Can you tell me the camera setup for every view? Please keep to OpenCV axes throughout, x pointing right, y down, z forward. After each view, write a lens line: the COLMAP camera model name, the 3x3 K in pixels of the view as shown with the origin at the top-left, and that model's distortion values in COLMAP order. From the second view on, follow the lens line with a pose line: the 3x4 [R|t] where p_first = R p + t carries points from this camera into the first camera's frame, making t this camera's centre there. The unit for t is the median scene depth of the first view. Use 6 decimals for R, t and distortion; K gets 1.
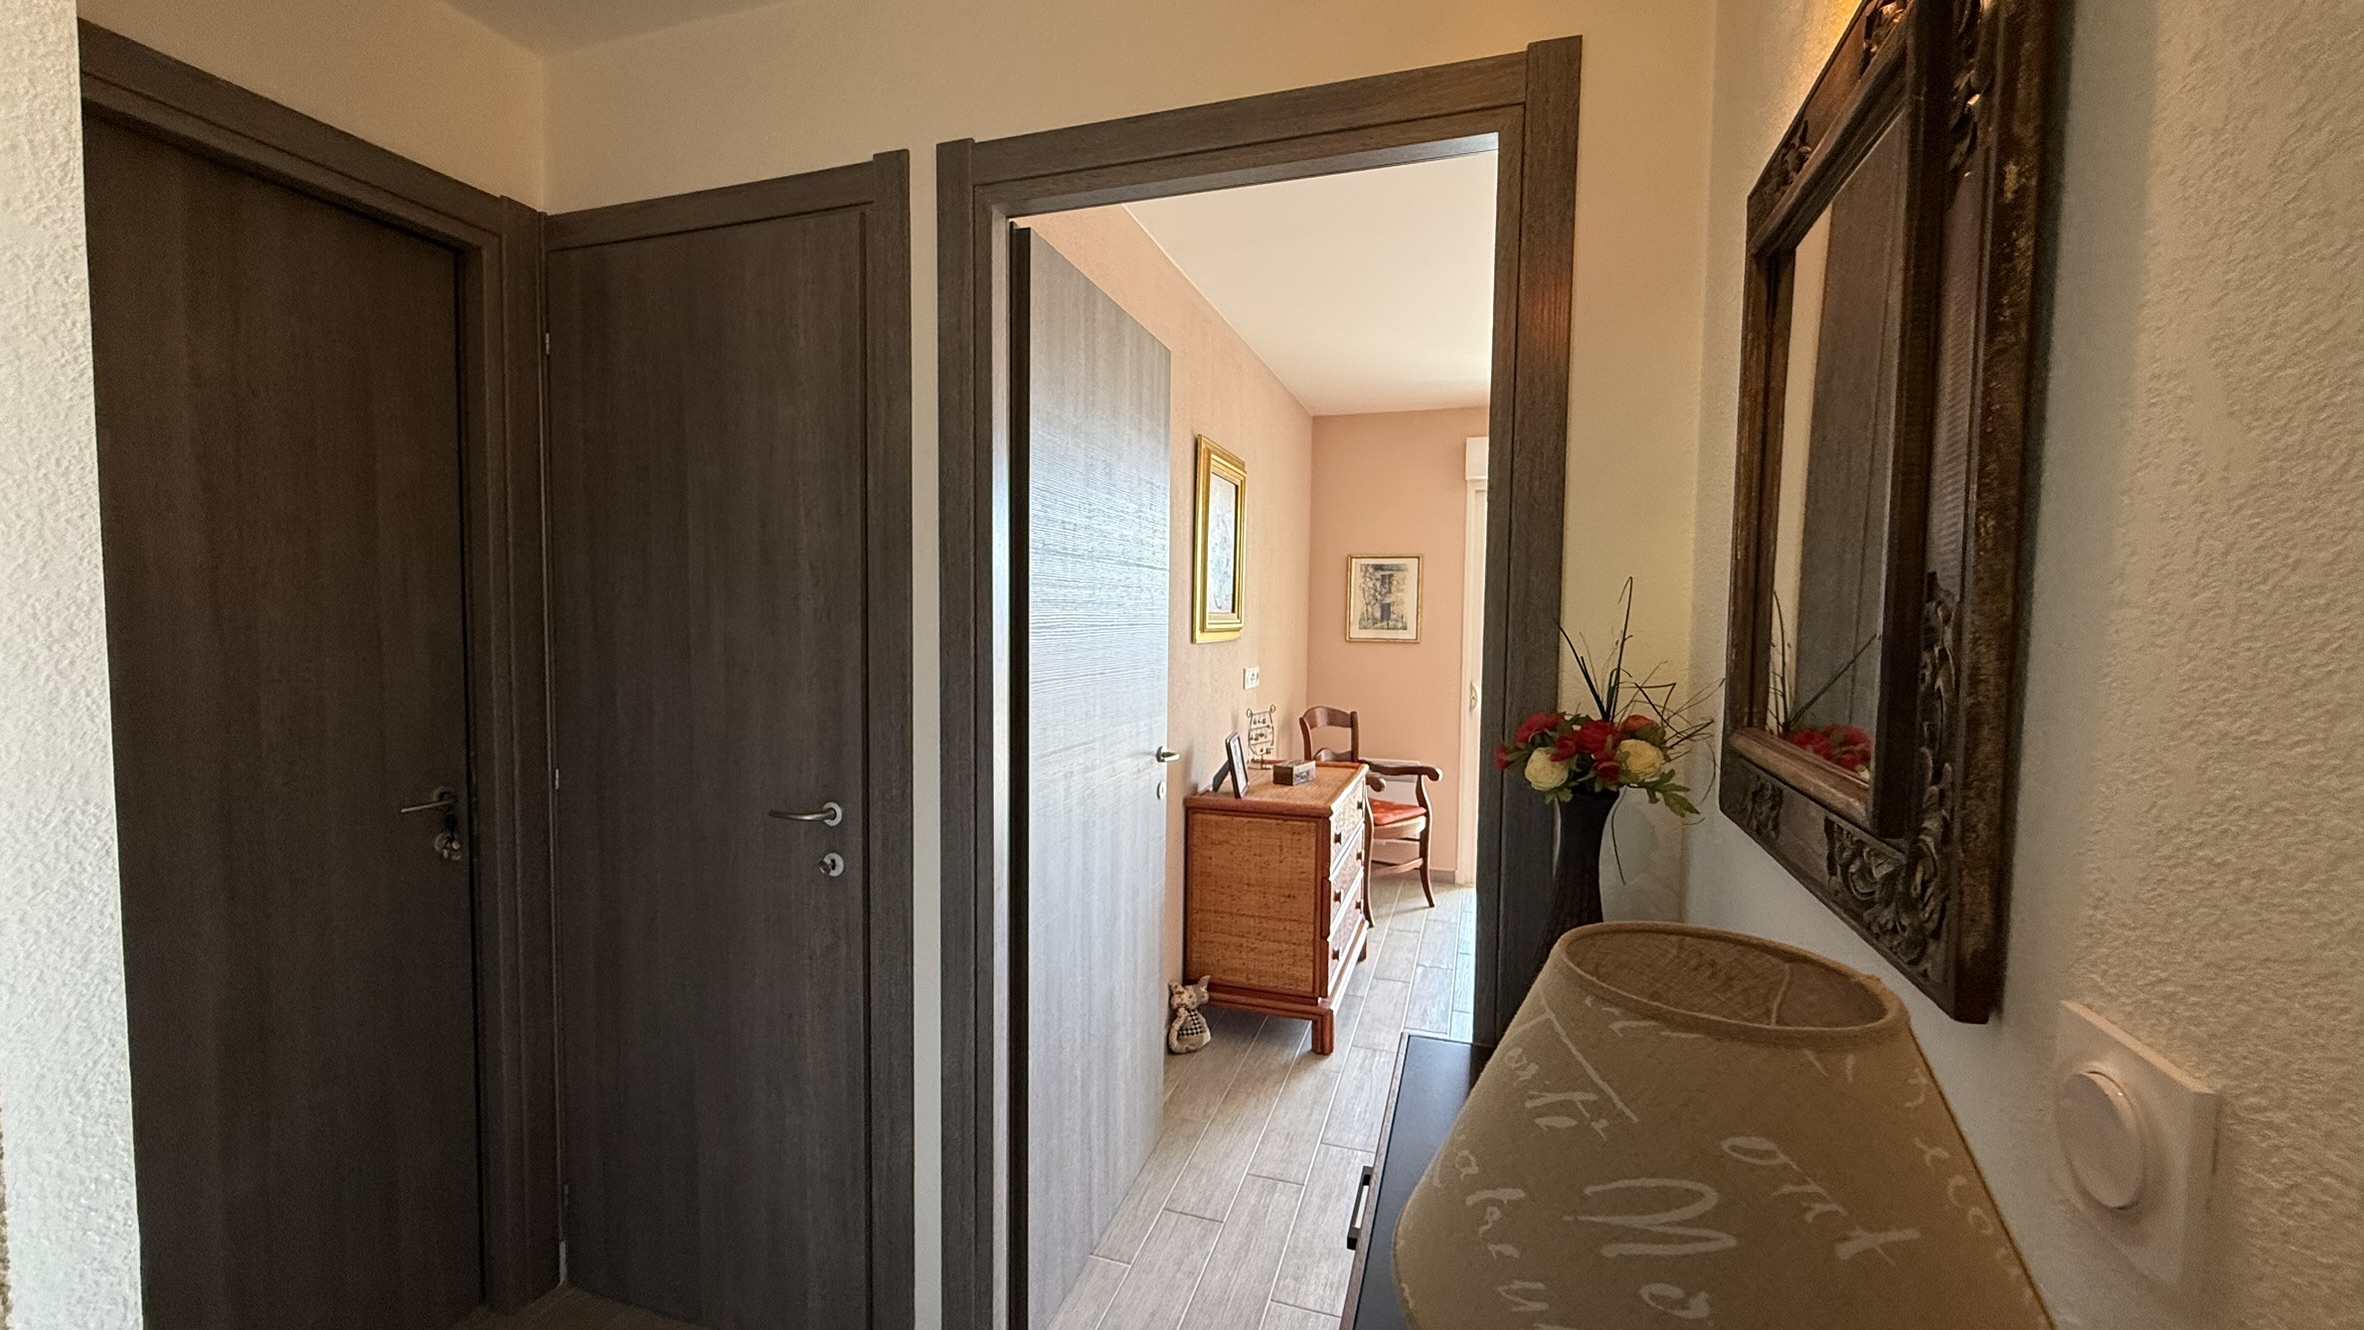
lens RADIAL K [[938.2, 0, 1174.0], [0, 938.2, 667.1], [0, 0, 1]] dist [-0.000726, 0.000049]
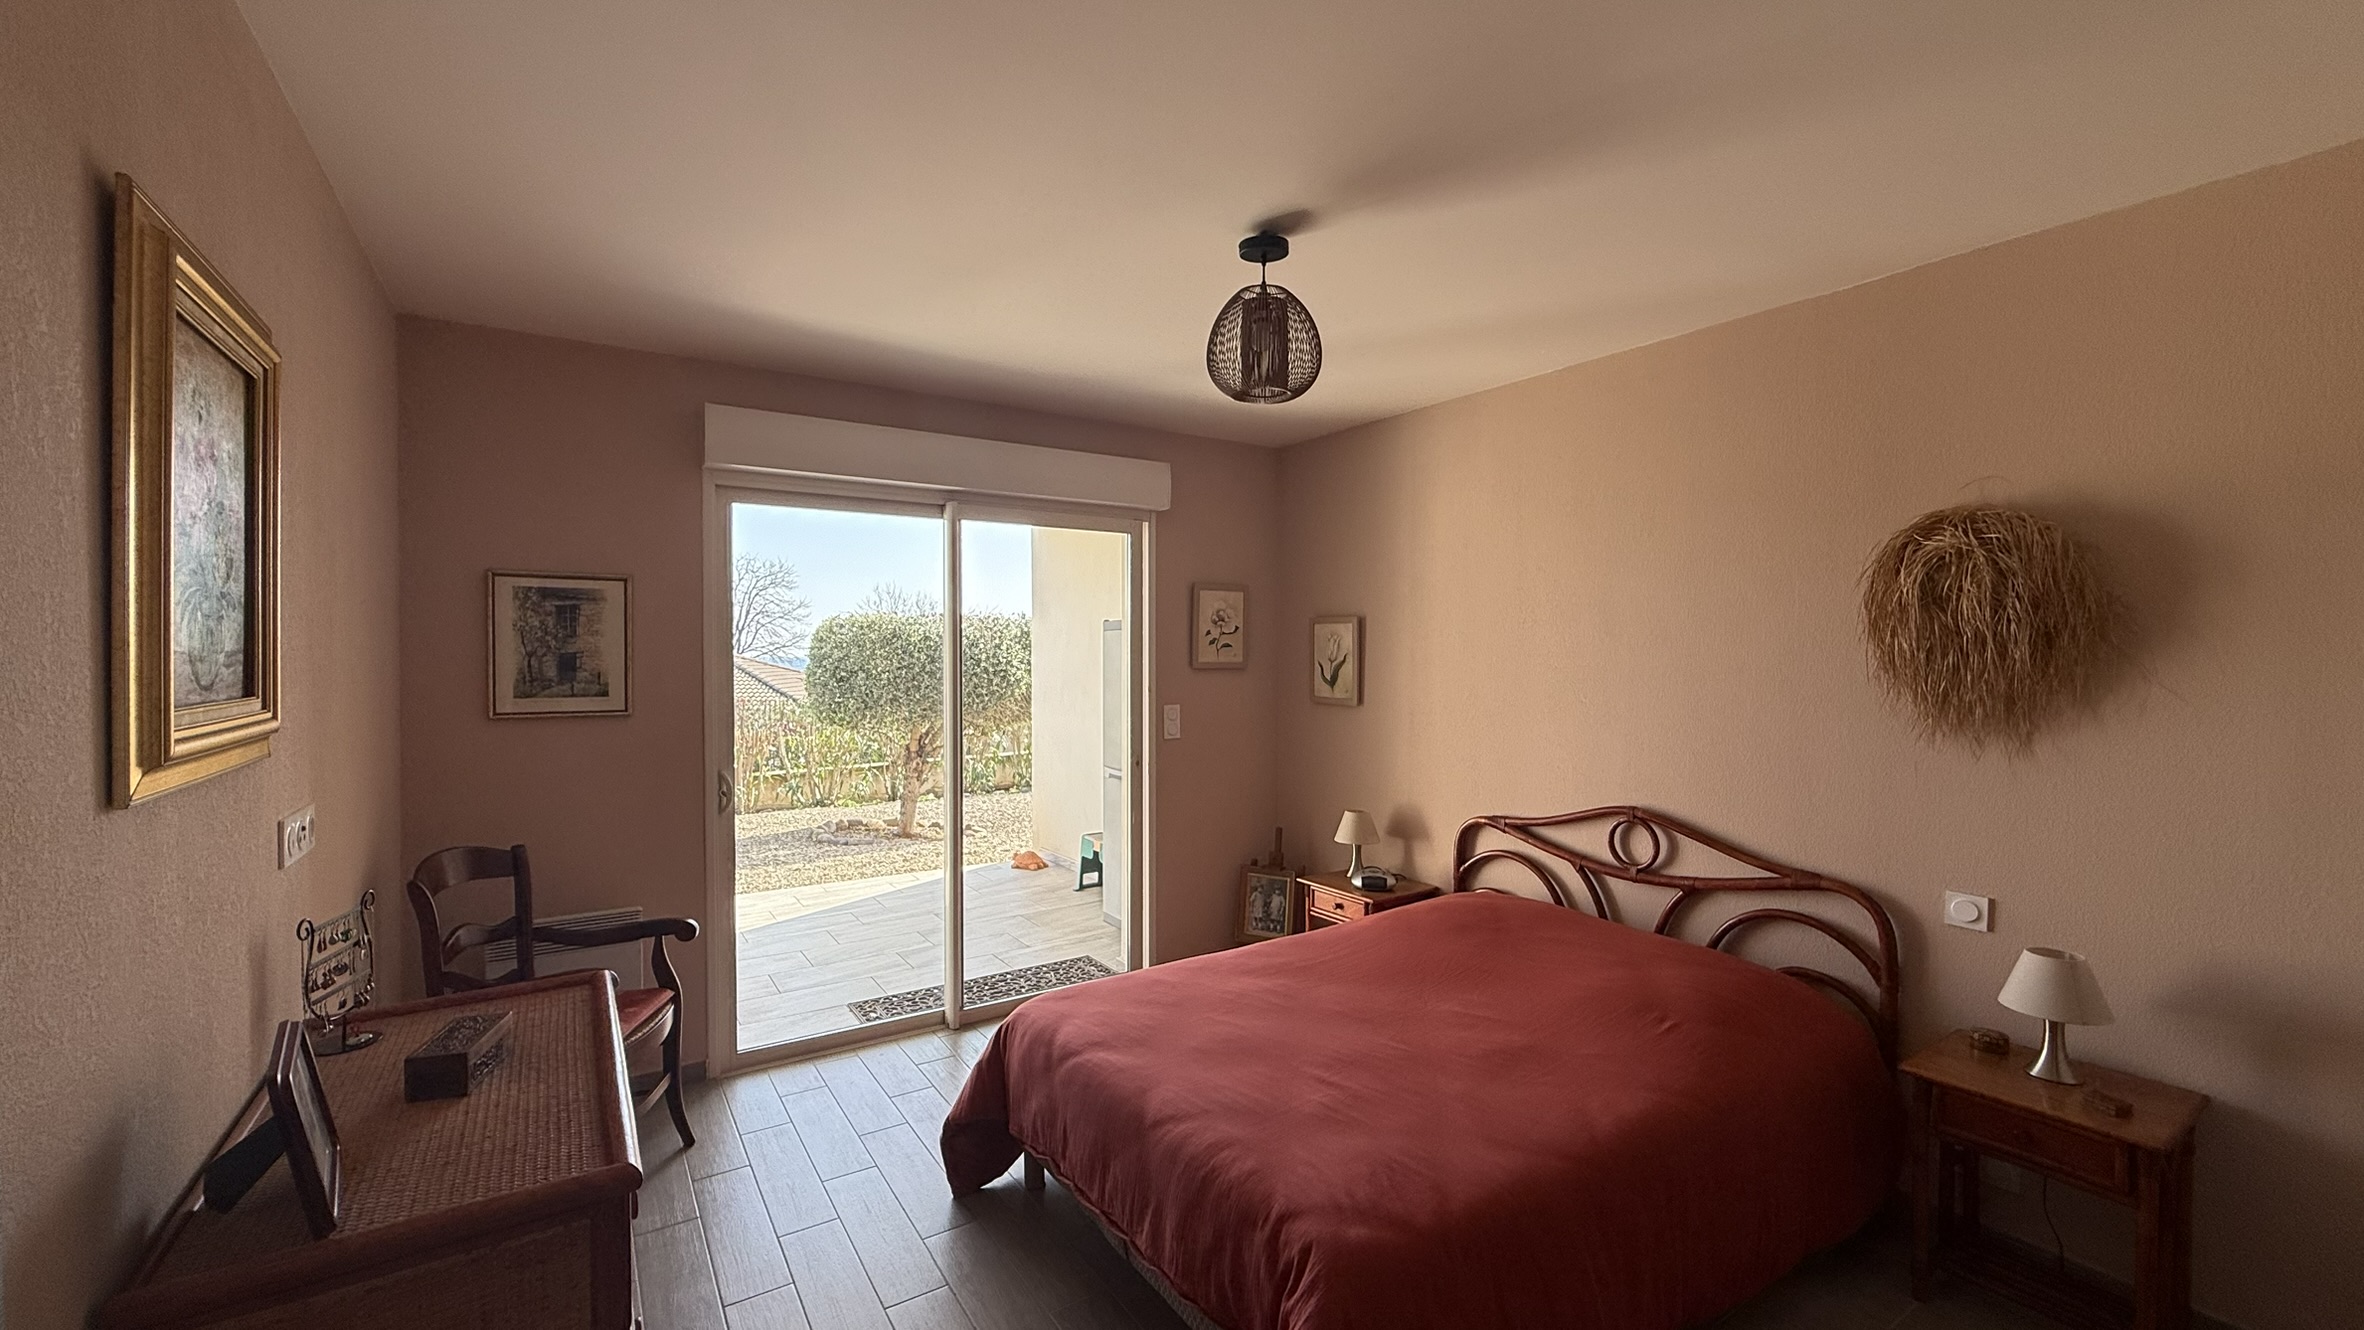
lens RADIAL K [[938.2, 0, 1174.0], [0, 938.2, 667.1], [0, 0, 1]] dist [-0.000726, 0.000049]
pose [[0.624773, -0.021124, 0.780521, -0.001743], [0.048610, 0.998747, -0.011880, -0.034945], [-0.779292, 0.045363, 0.625017, 0.338131]]
